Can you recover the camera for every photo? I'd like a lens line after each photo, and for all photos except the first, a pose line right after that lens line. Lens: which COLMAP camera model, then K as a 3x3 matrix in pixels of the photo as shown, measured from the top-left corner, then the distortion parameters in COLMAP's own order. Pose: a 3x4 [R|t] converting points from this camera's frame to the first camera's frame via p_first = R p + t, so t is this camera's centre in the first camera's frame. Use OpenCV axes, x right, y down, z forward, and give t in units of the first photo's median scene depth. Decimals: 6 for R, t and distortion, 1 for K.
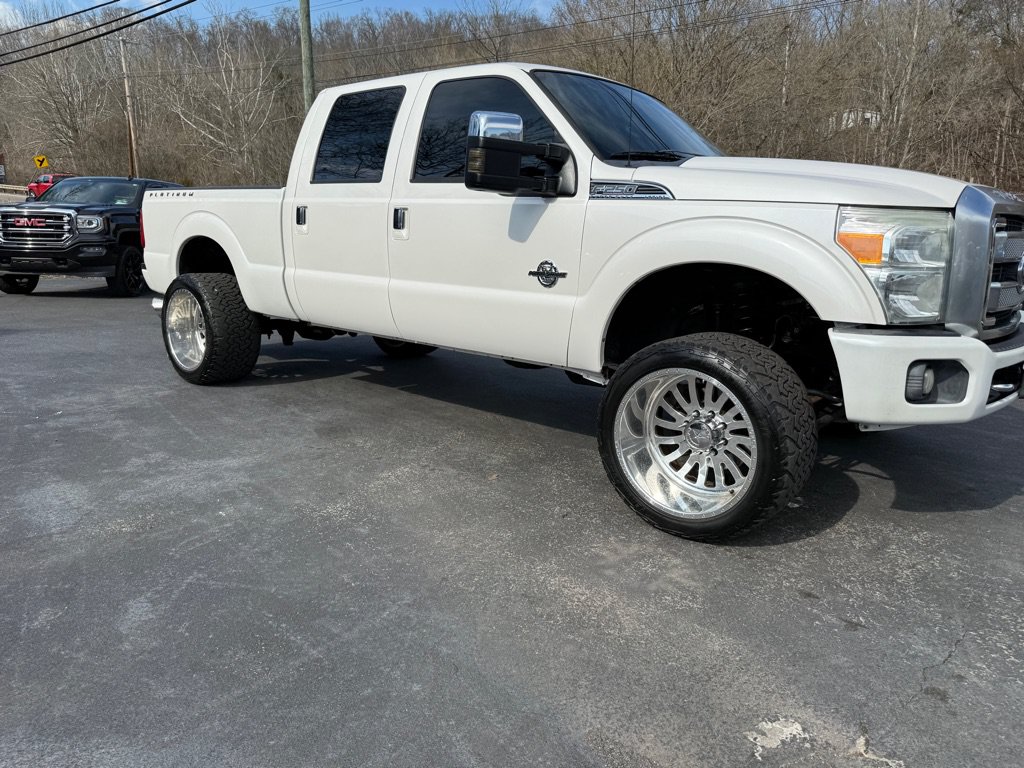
lens RADIAL K [[744.9, 0, 524.1], [0, 744.9, 379.2], [0, 0, 1]] dist [0.021867, -0.030768]
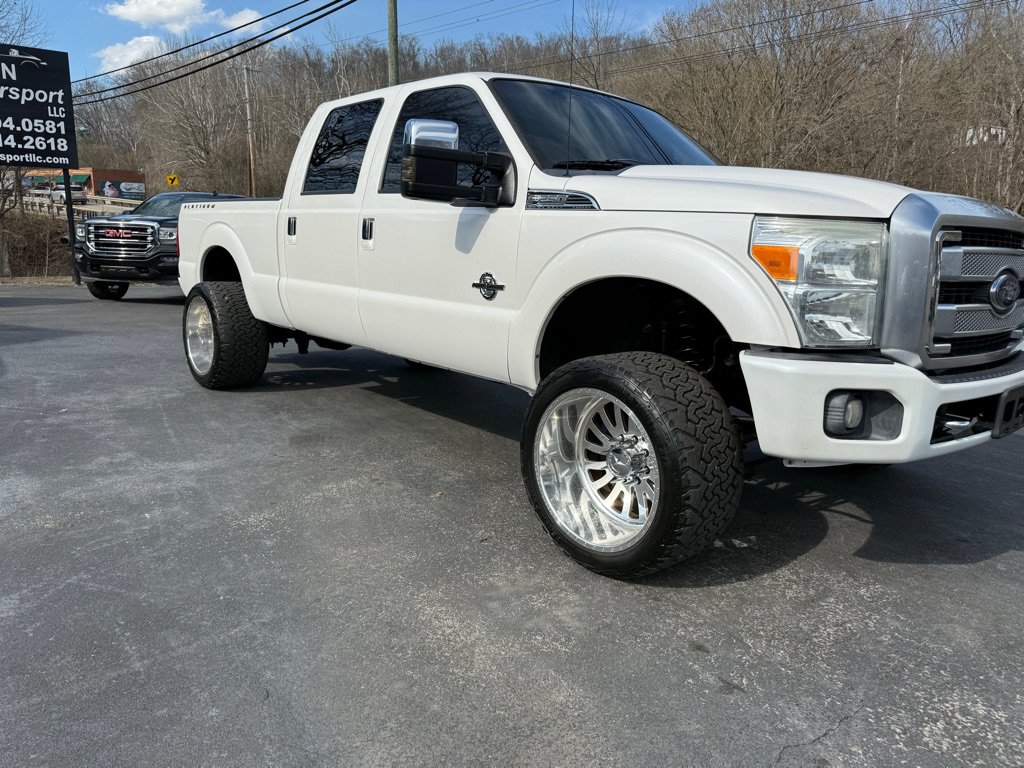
lens RADIAL K [[744.6, 0, 514.3], [0, 744.6, 369.2], [0, 0, 1]] dist [0.024512, -0.034937]
pose [[0.990073, 0.034162, -0.136337, 0.212283], [-0.038991, 0.998698, -0.032904, -0.003976], [0.135035, 0.037894, 0.990116, 0.058405]]
